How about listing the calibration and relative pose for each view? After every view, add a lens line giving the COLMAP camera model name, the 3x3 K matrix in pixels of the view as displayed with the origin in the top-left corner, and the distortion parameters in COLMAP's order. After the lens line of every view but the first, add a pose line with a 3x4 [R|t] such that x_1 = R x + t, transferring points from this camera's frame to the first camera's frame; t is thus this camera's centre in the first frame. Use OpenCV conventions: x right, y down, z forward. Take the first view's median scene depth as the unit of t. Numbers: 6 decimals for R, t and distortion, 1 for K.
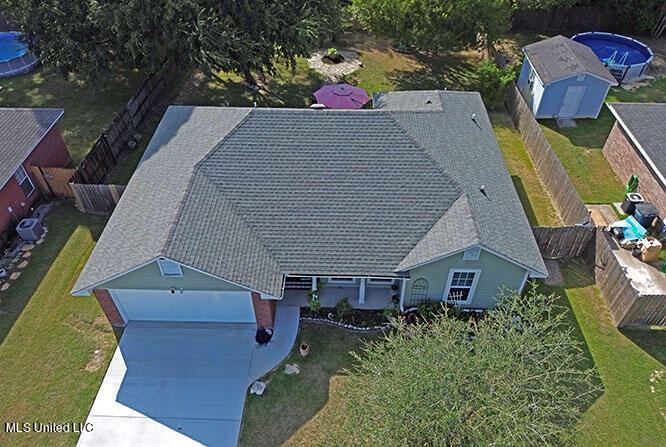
lens RADIAL K [[475.2, 0, 333.0], [0, 475.2, 223.5], [0, 0, 1]] dist [0.029440, -0.002026]
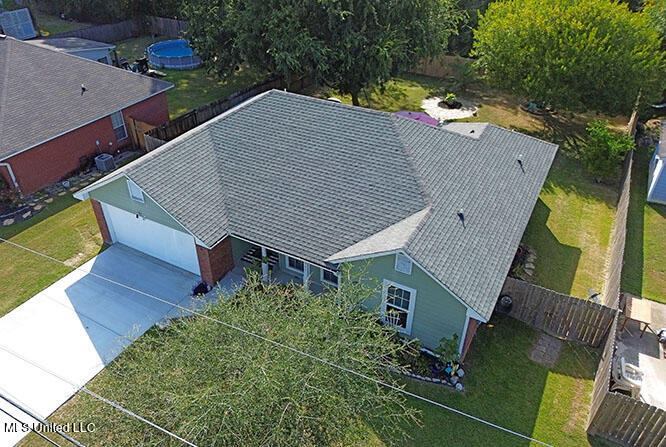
lens RADIAL K [[489.1, 0, 314.5], [0, 489.1, 223.2], [0, 0, 1]] dist [0.036879, -0.004536]
pose [[0.882724, 0.266535, -0.386984, 0.369970], [-0.320668, 0.943679, -0.081496, 0.091219], [0.343467, 0.196033, 0.918478, 0.066972]]
